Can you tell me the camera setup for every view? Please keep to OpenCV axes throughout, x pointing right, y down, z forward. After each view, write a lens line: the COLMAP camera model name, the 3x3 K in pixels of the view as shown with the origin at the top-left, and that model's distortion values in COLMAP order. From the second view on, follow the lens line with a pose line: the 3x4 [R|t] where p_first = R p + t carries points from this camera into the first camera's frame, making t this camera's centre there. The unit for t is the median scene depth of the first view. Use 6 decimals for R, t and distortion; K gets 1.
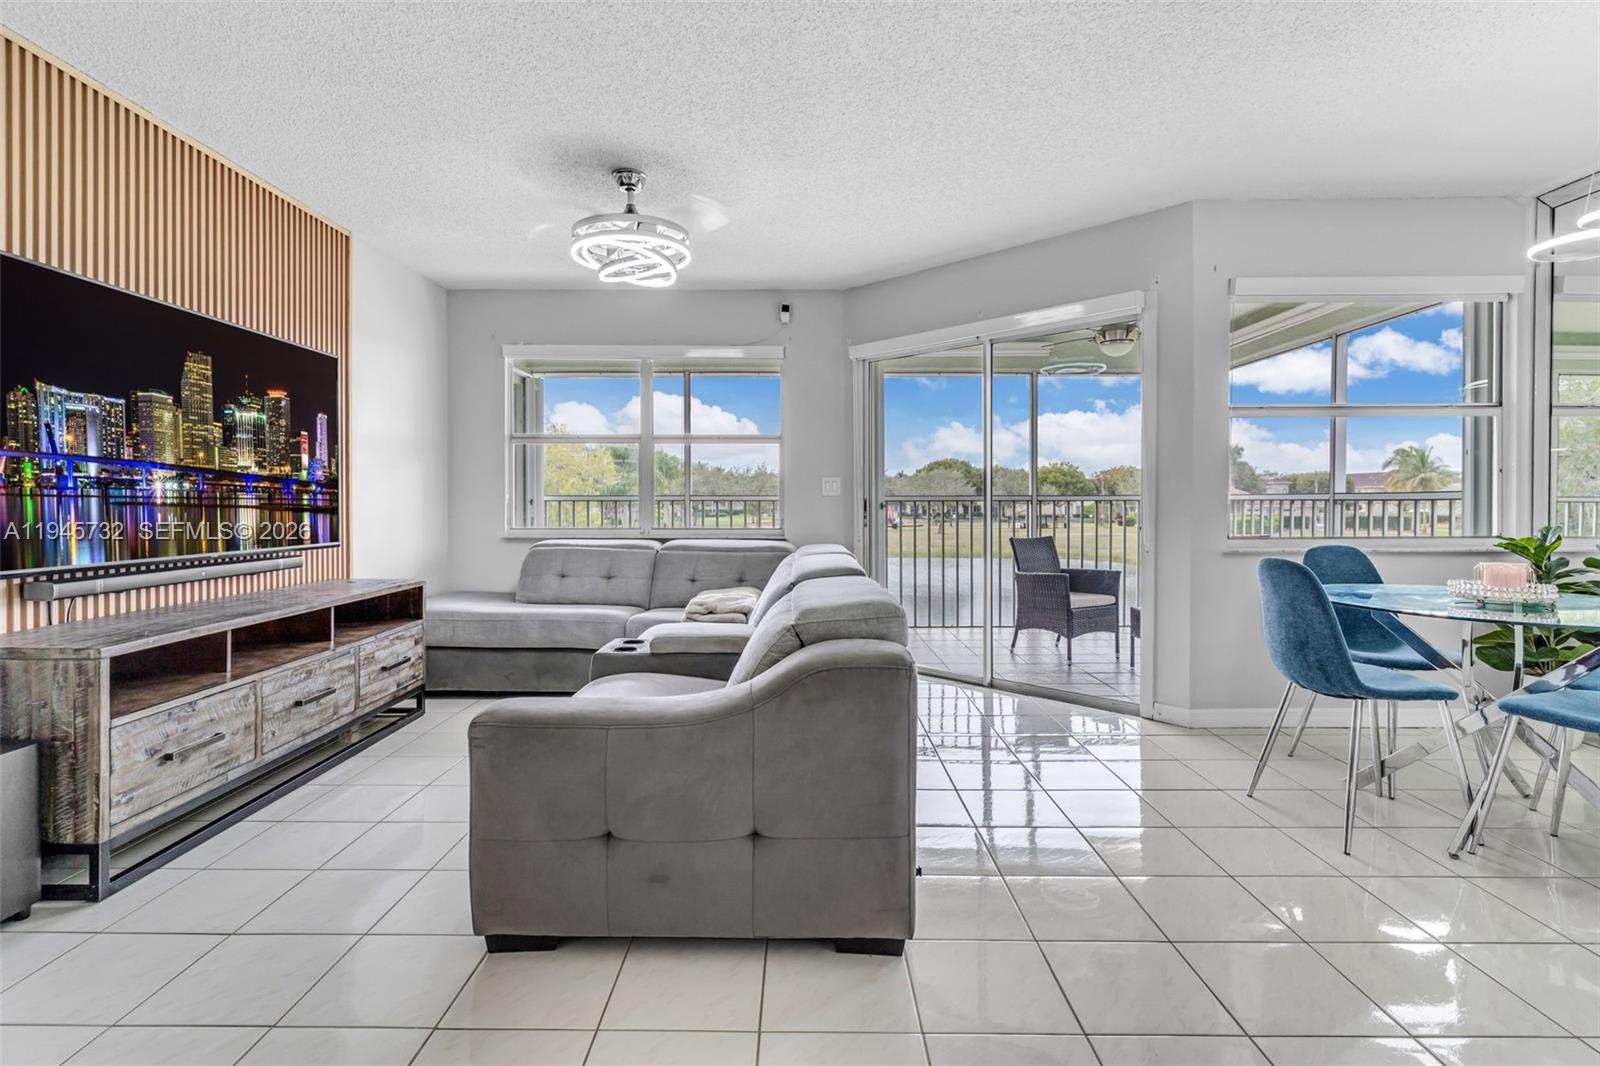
lens RADIAL K [[781.9, 0, 790.2], [0, 781.9, 503.6], [0, 0, 1]] dist [0.002790, 0.000642]
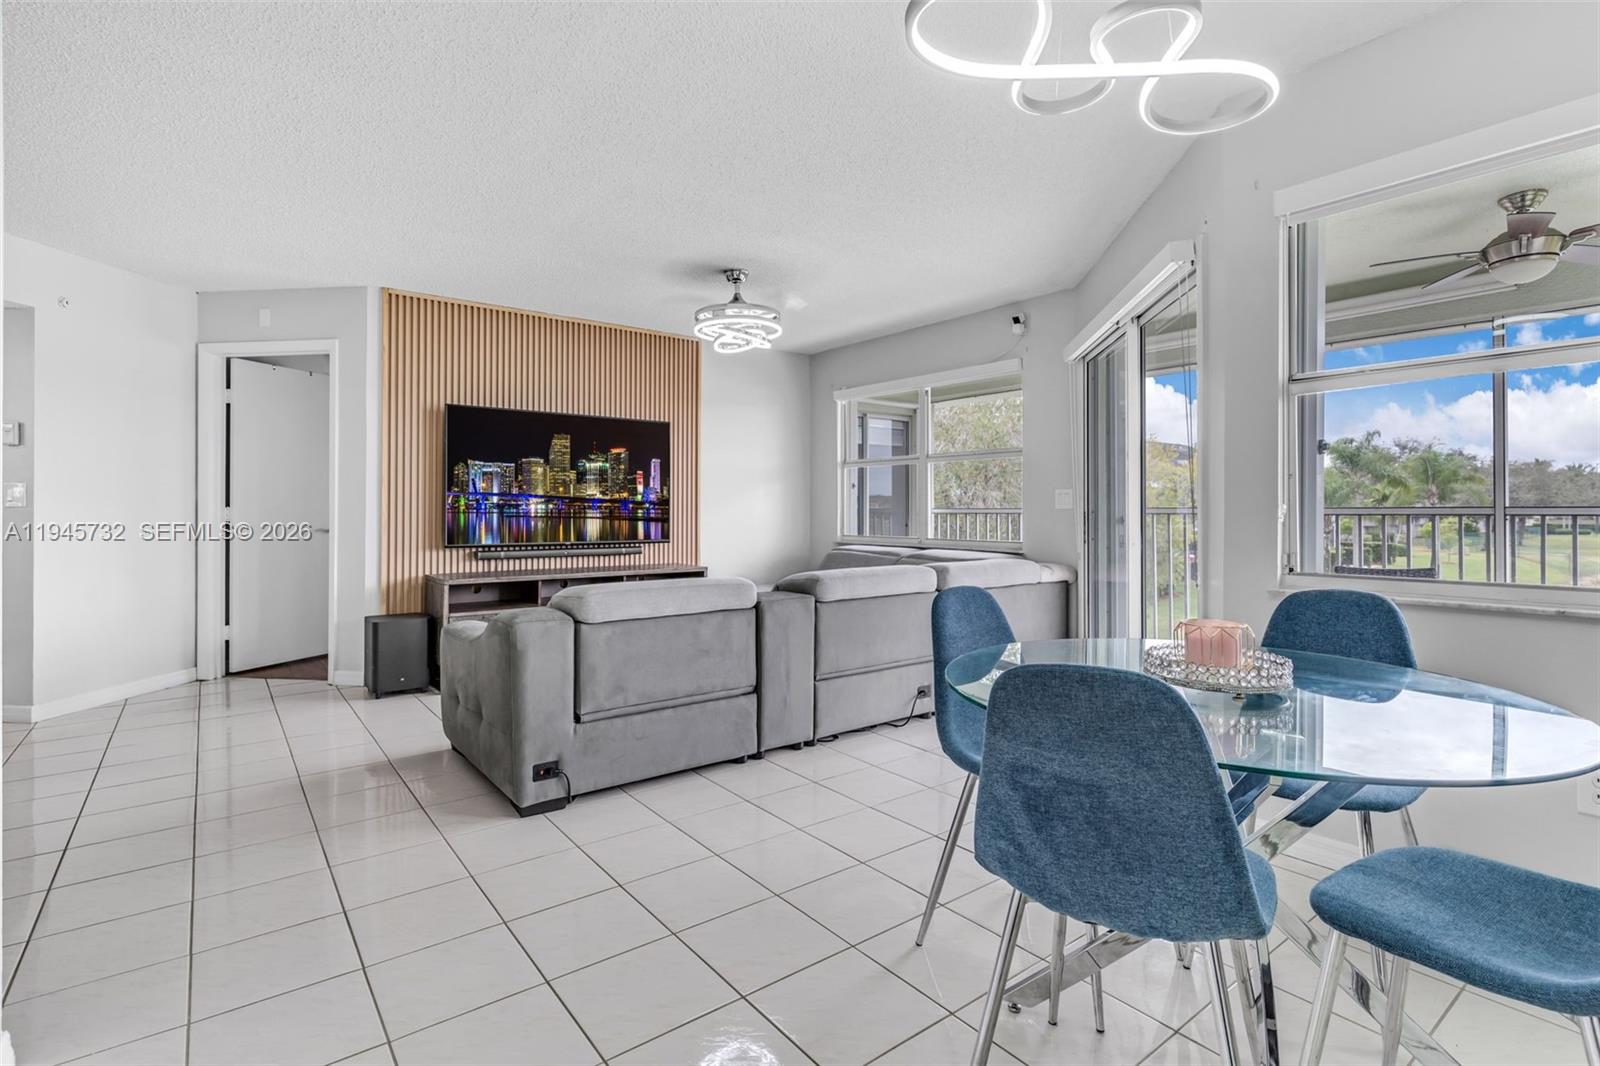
lens RADIAL K [[781.9, 0, 790.2], [0, 781.9, 503.6], [0, 0, 1]] dist [0.002790, 0.000642]
pose [[0.629991, -0.004760, -0.776588, 0.868026], [-0.001298, 0.999973, -0.007181, -0.014075], [0.776601, 0.005532, 0.629968, 0.228171]]
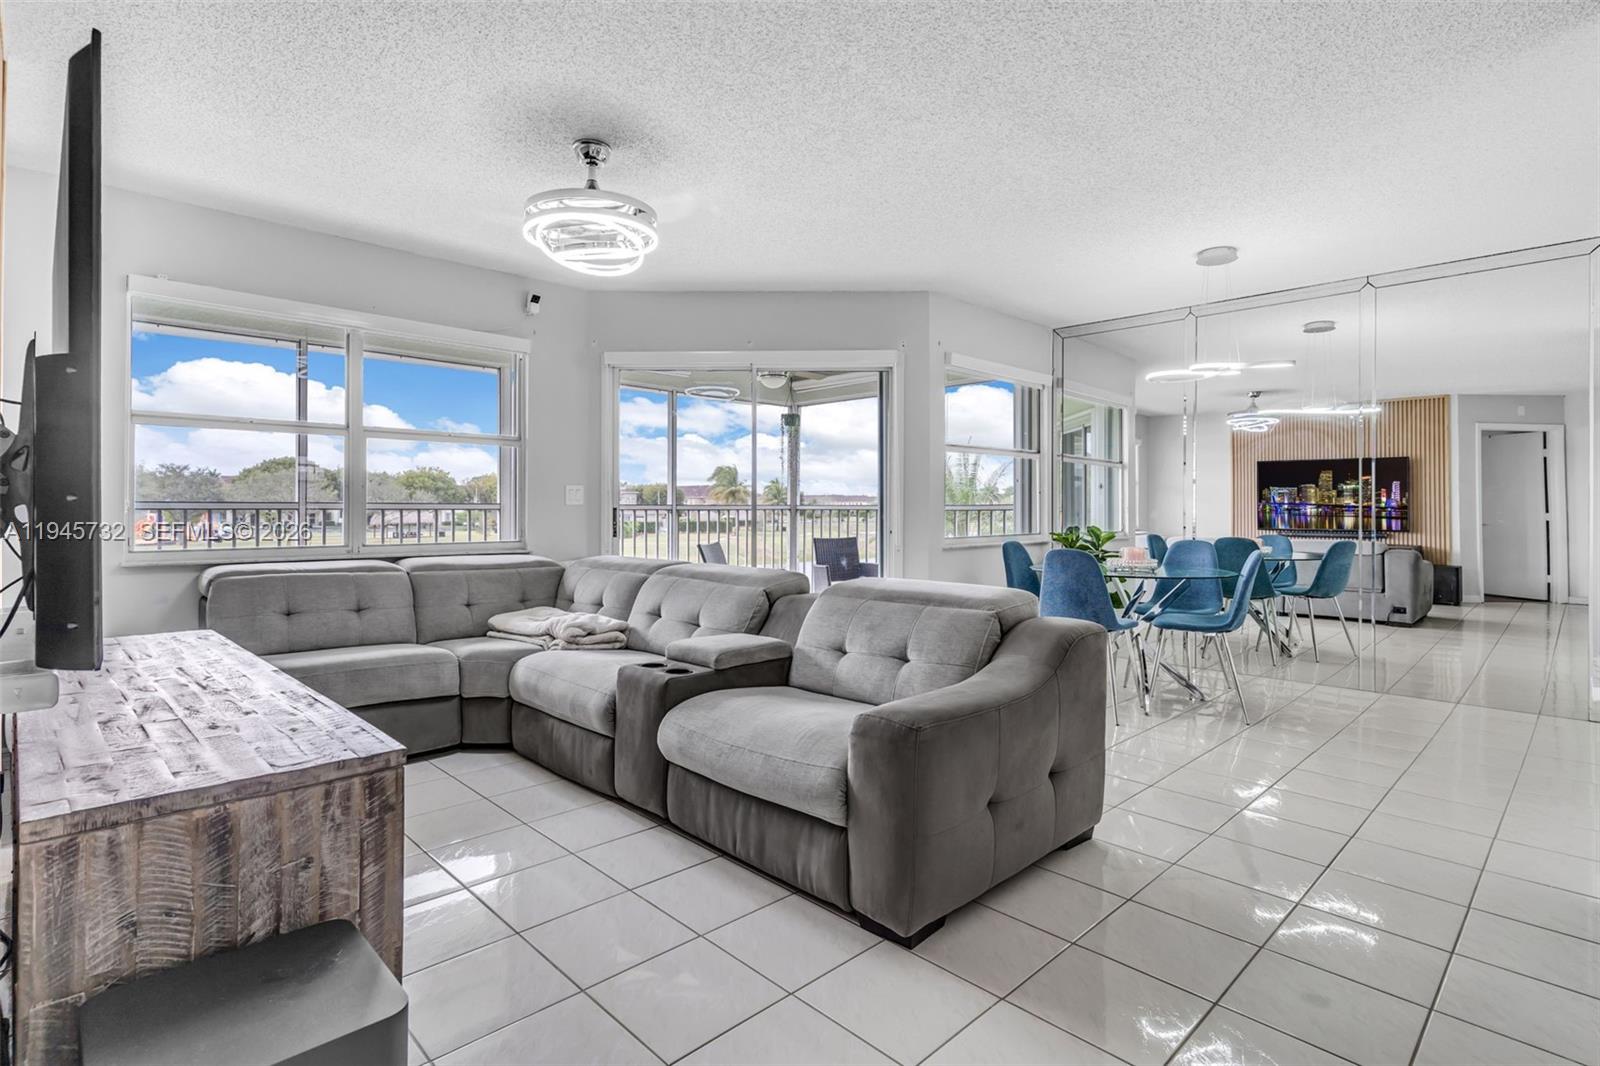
lens RADIAL K [[802.2, 0, 790.0], [0, 802.2, 503.7], [0, 0, 1]] dist [0.009790, 0.001384]
pose [[0.712098, 0.005743, 0.702057, -0.671453], [0.000392, 0.999963, -0.008578, -0.005247], [-0.702080, 0.006384, 0.712069, 0.186049]]
